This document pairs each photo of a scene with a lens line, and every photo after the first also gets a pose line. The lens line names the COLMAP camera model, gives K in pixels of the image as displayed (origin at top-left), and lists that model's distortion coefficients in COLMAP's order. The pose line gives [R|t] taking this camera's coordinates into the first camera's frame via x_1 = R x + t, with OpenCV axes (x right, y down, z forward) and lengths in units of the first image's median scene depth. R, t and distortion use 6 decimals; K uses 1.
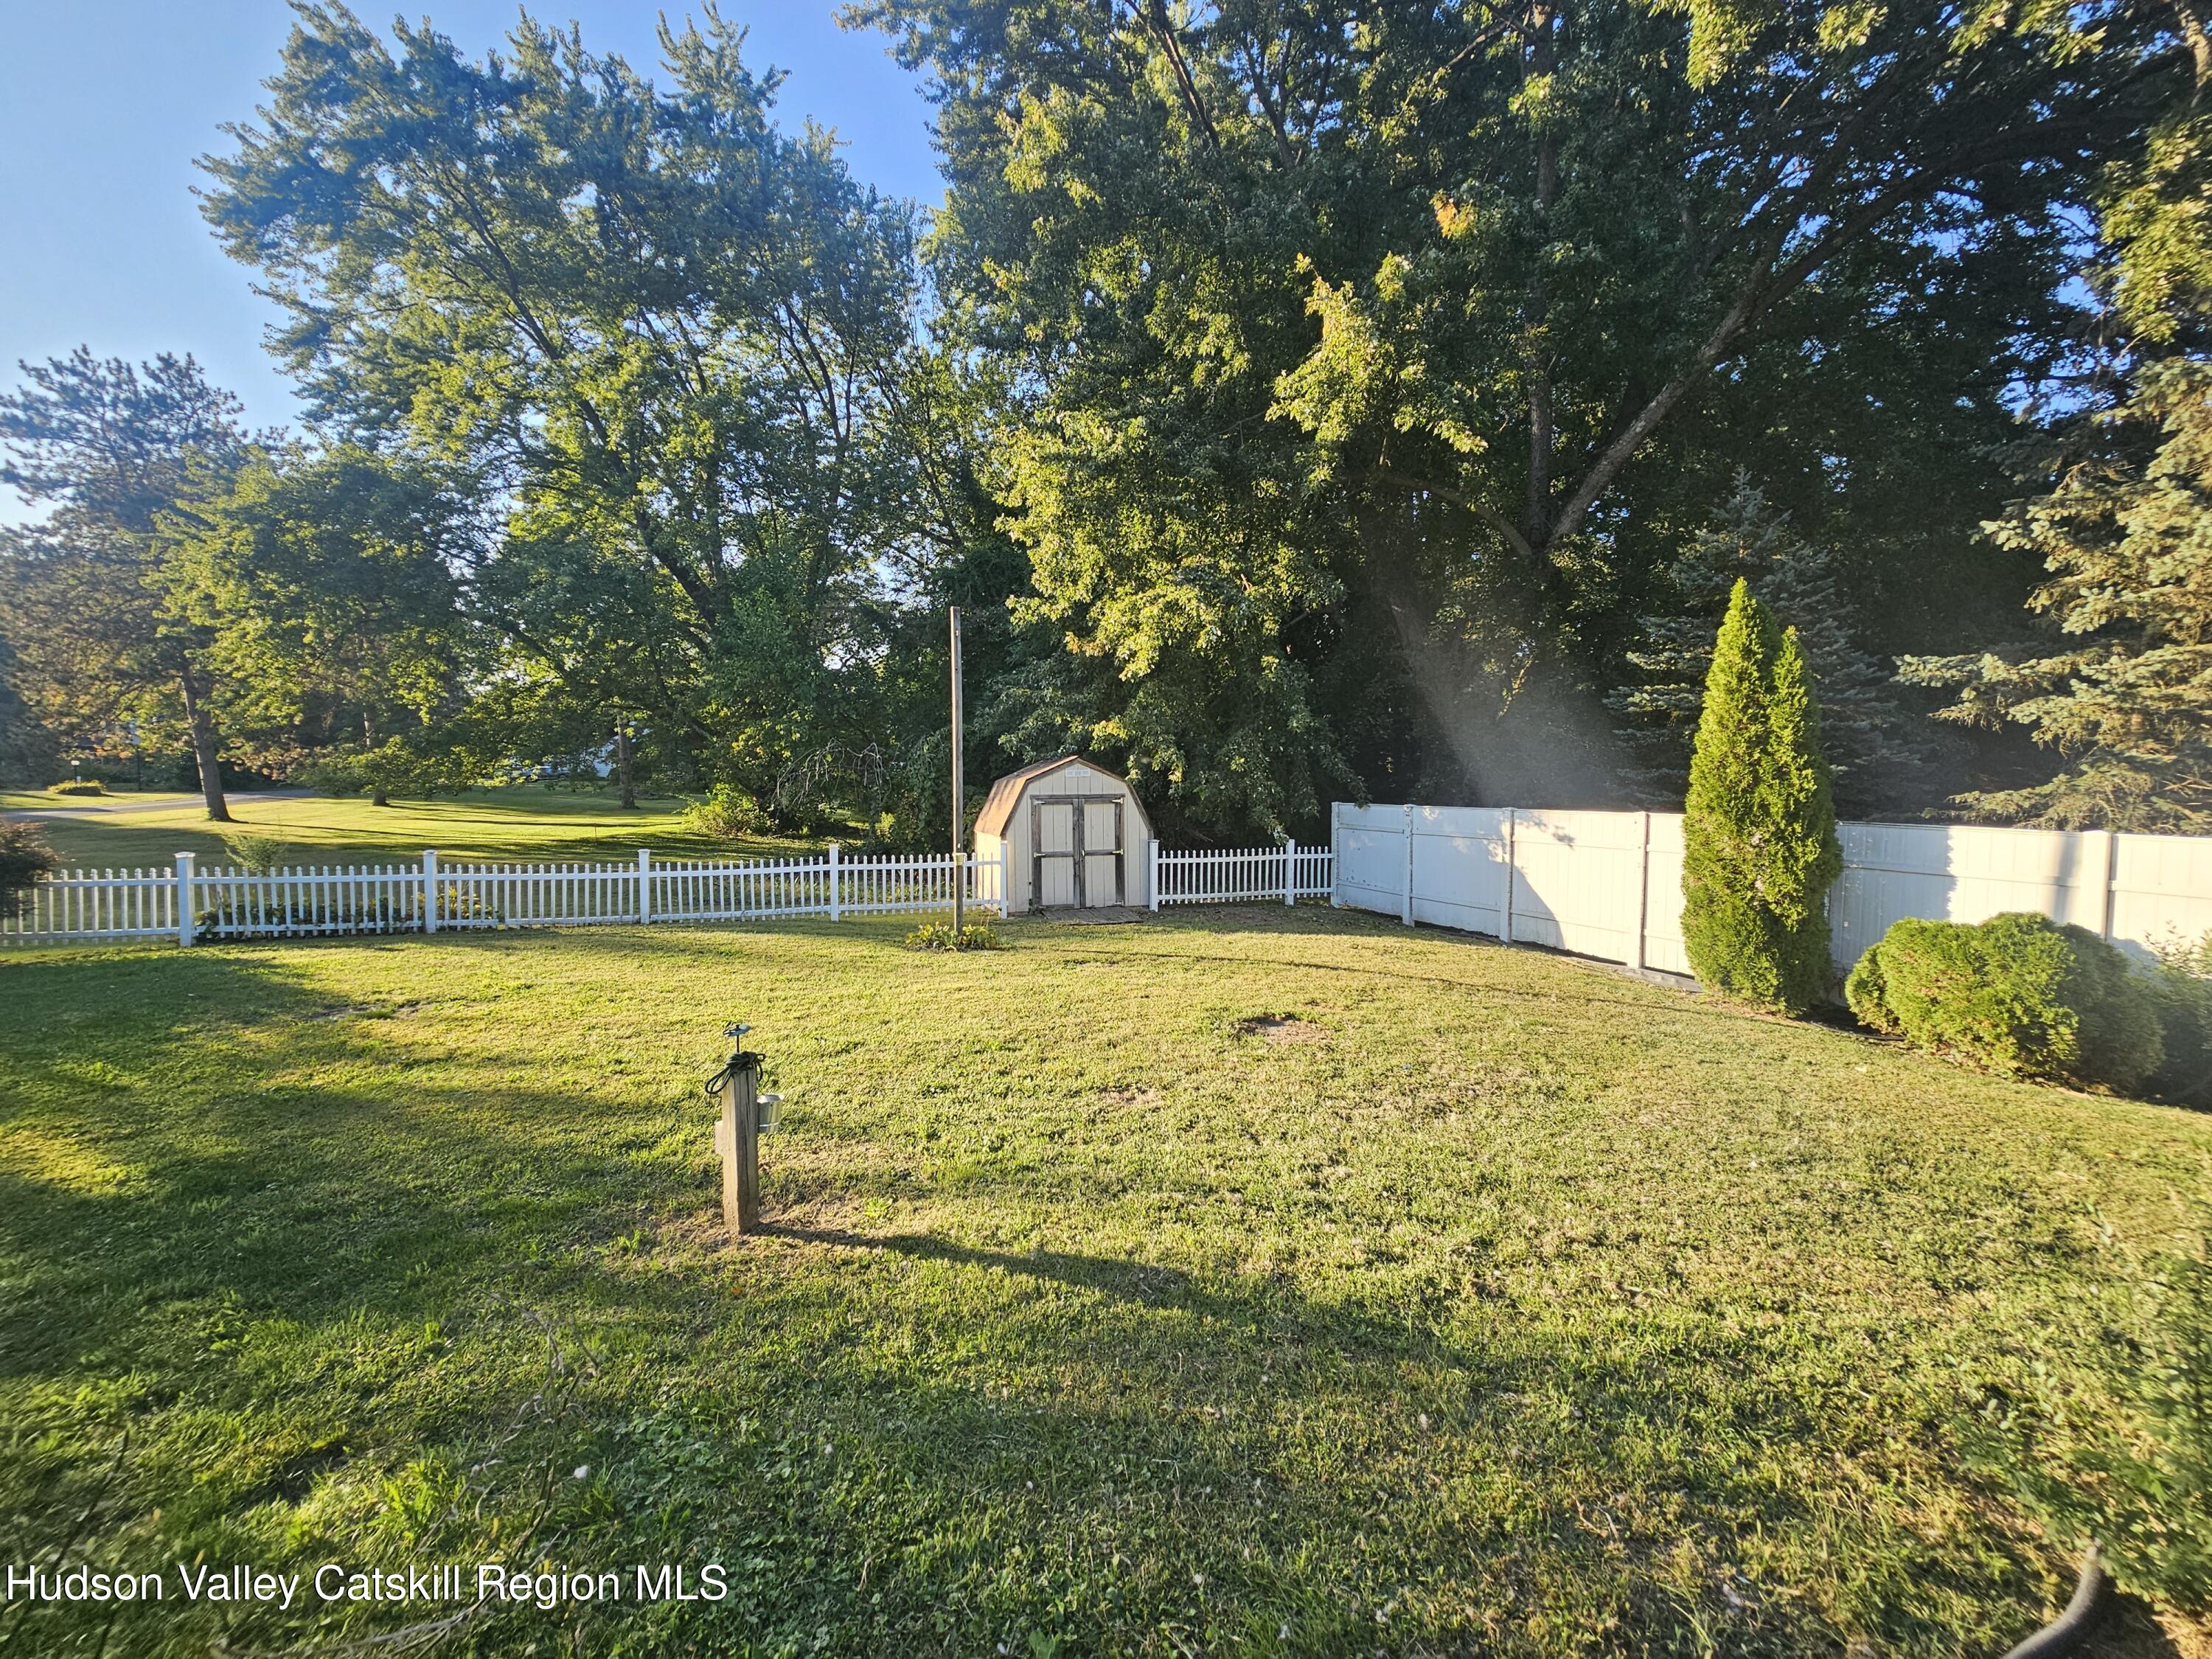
lens RADIAL K [[894.3, 0, 1102.8], [0, 894.3, 815.7], [0, 0, 1]] dist [-0.001005, 0.000124]
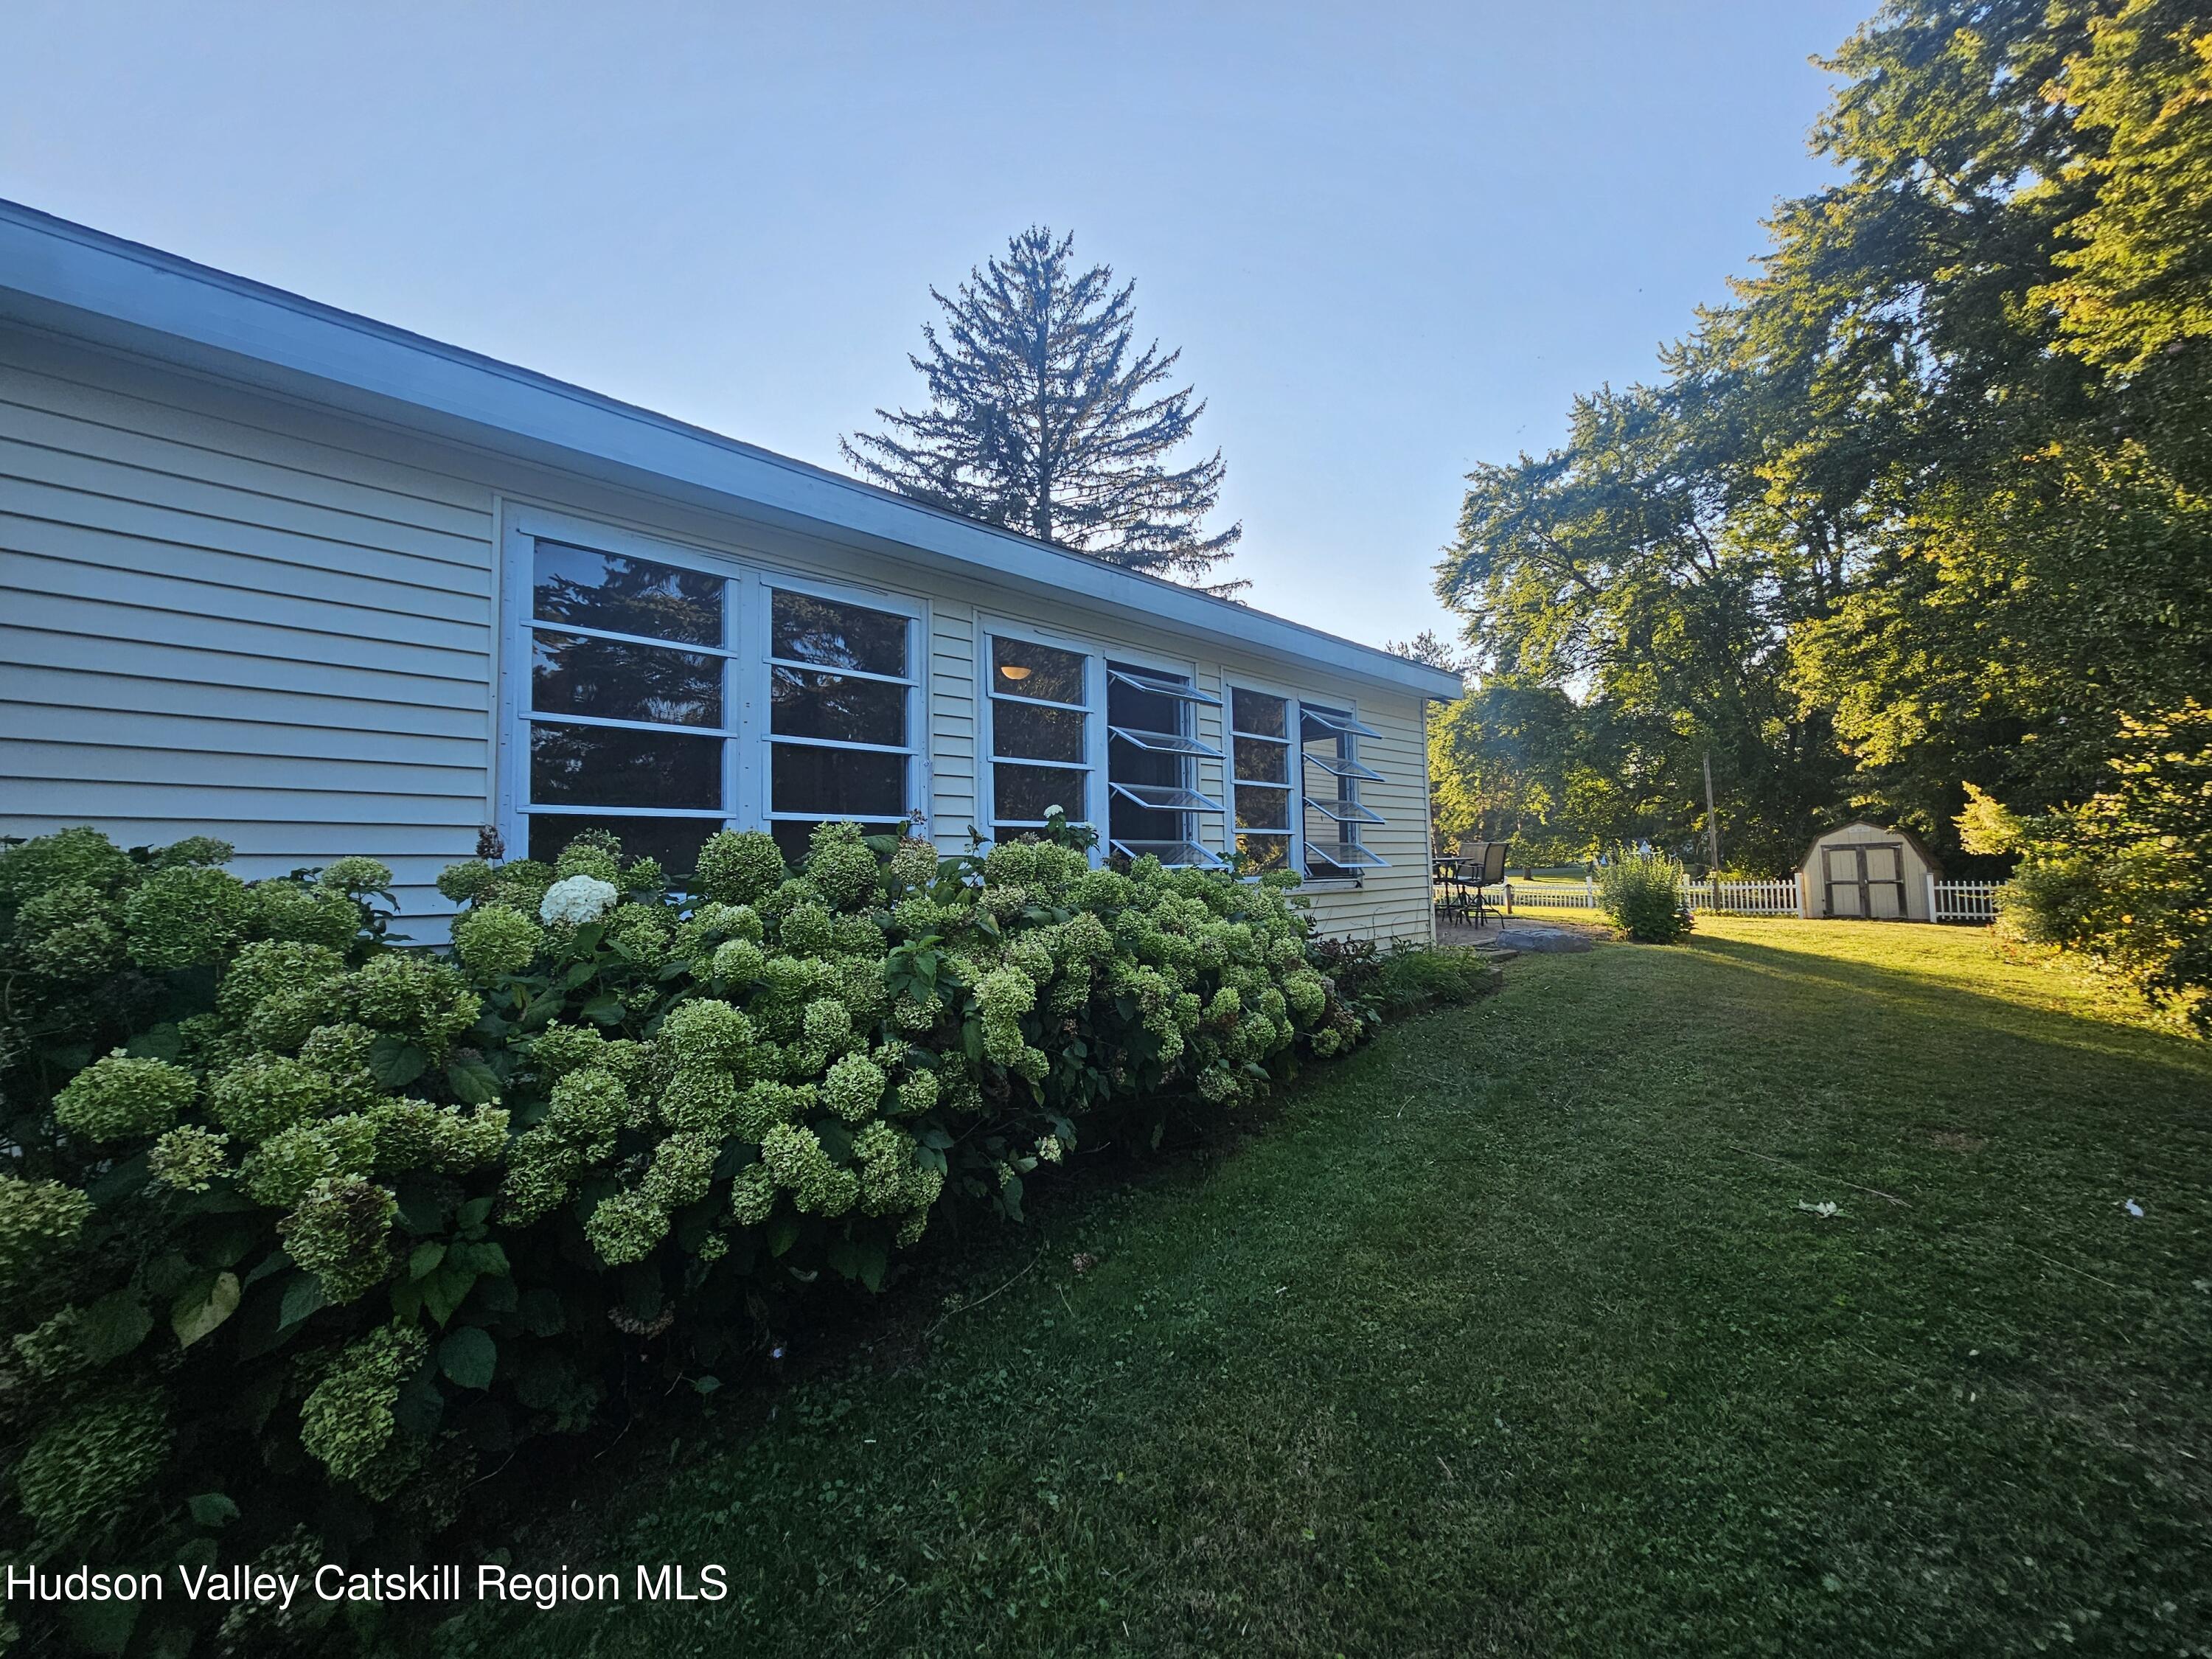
lens RADIAL K [[894.3, 0, 1103.5], [0, 894.3, 820.1], [0, 0, 1]] dist [-0.001005, 0.000124]
pose [[0.409210, -0.067585, -0.909934, 0.570643], [-0.022015, 0.996231, -0.083895, 0.063493], [0.912174, 0.054363, 0.406180, -0.551346]]
